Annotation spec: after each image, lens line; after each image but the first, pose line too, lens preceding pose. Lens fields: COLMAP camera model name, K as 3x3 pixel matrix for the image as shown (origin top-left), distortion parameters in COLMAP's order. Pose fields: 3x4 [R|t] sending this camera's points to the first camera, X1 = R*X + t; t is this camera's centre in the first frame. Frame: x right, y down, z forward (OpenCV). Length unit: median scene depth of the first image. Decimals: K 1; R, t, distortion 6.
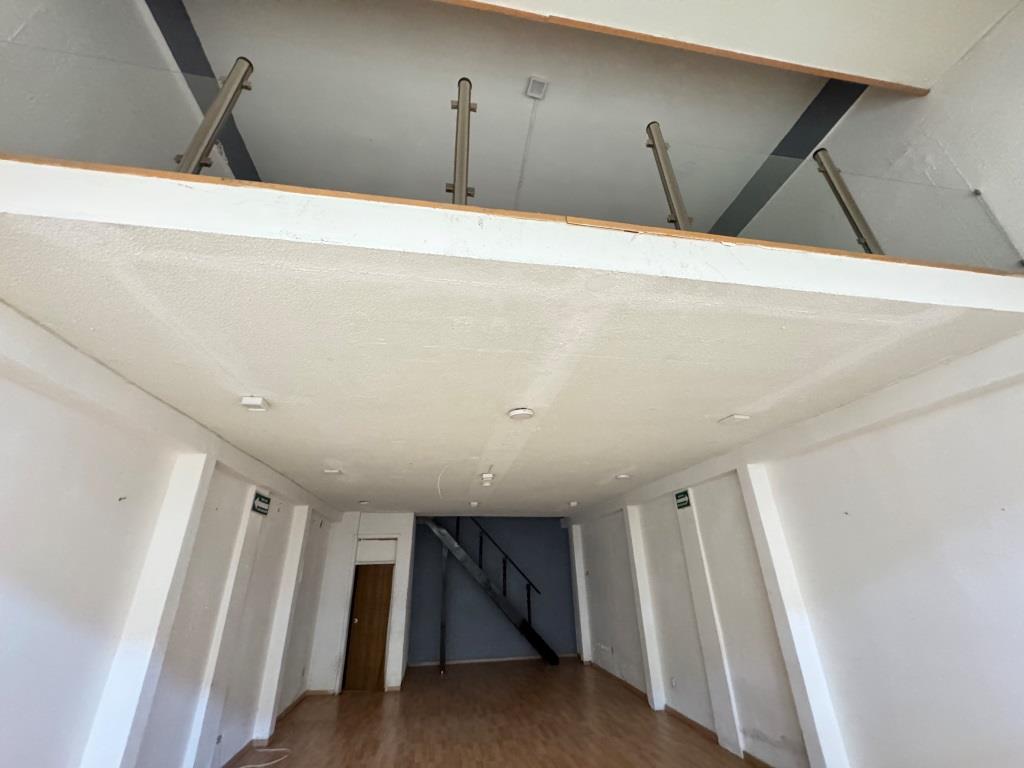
lens RADIAL K [[407.9, 0, 513.3], [0, 407.9, 384.4], [0, 0, 1]] dist [-0.002348, 0.000223]
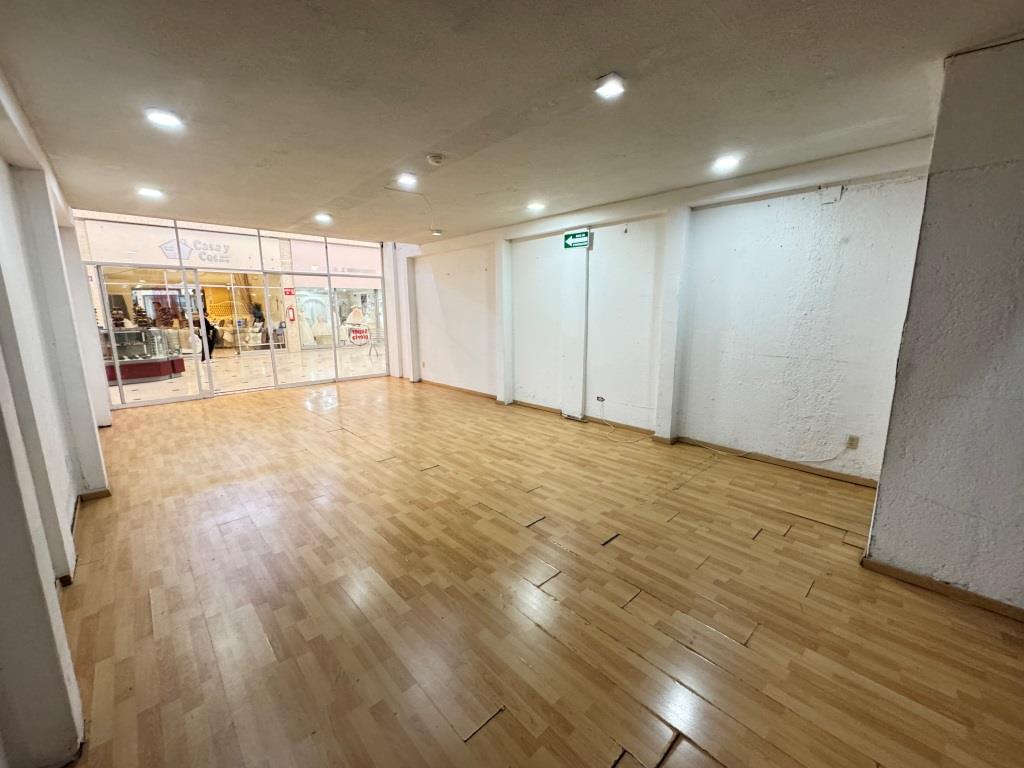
lens RADIAL K [[407.9, 0, 507.7], [0, 407.9, 382.8], [0, 0, 1]] dist [-0.002348, 0.000223]
pose [[-0.832528, 0.127096, -0.539206, 0.241413], [0.251165, 0.954139, -0.162897, 0.753642], [0.493774, -0.271046, -0.826270, 1.589181]]
